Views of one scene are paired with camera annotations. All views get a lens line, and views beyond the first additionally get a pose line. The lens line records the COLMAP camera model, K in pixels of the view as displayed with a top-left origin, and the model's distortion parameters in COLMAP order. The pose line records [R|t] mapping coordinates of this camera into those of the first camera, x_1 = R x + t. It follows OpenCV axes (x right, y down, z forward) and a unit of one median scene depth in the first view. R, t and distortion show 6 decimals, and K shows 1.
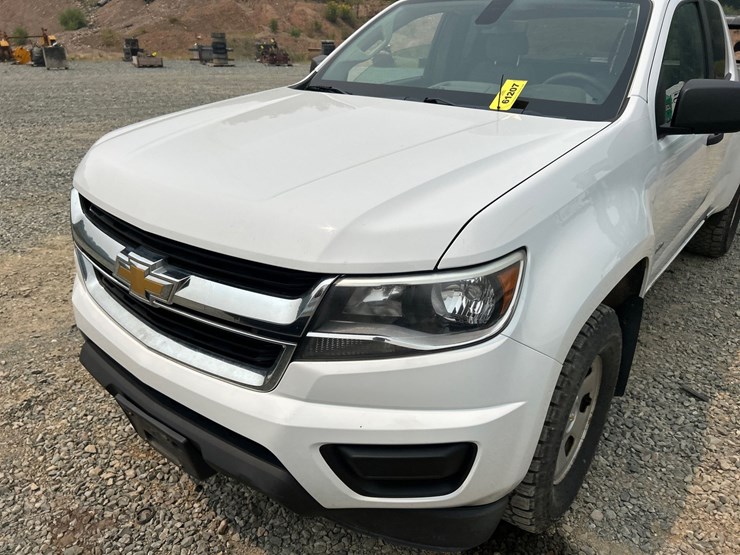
lens RADIAL K [[570.5, 0, 373.6], [0, 570.5, 277.6], [0, 0, 1]] dist [0.061761, -0.076433]
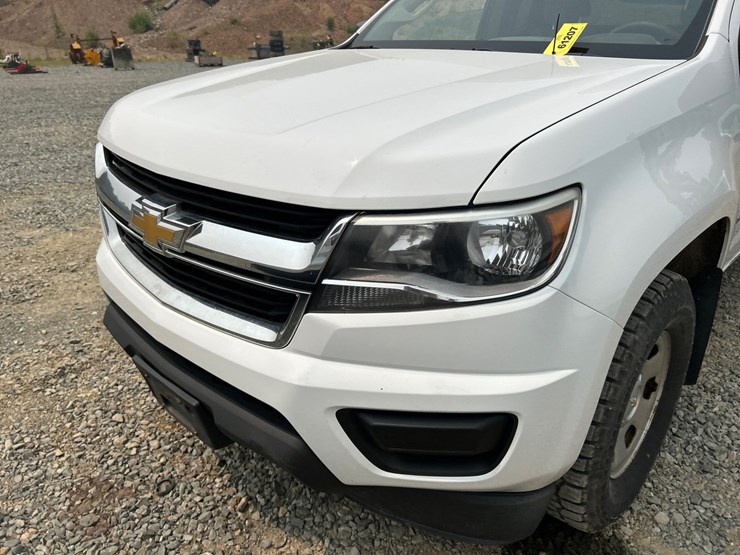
lens RADIAL K [[568.0, 0, 370.0], [0, 568.0, 277.5], [0, 0, 1]] dist [0.013179, -0.006201]
pose [[0.994334, 0.018614, -0.104657, 0.032984], [-0.020009, 0.999724, -0.012295, 0.070137], [0.104399, 0.014320, 0.994432, 0.094563]]
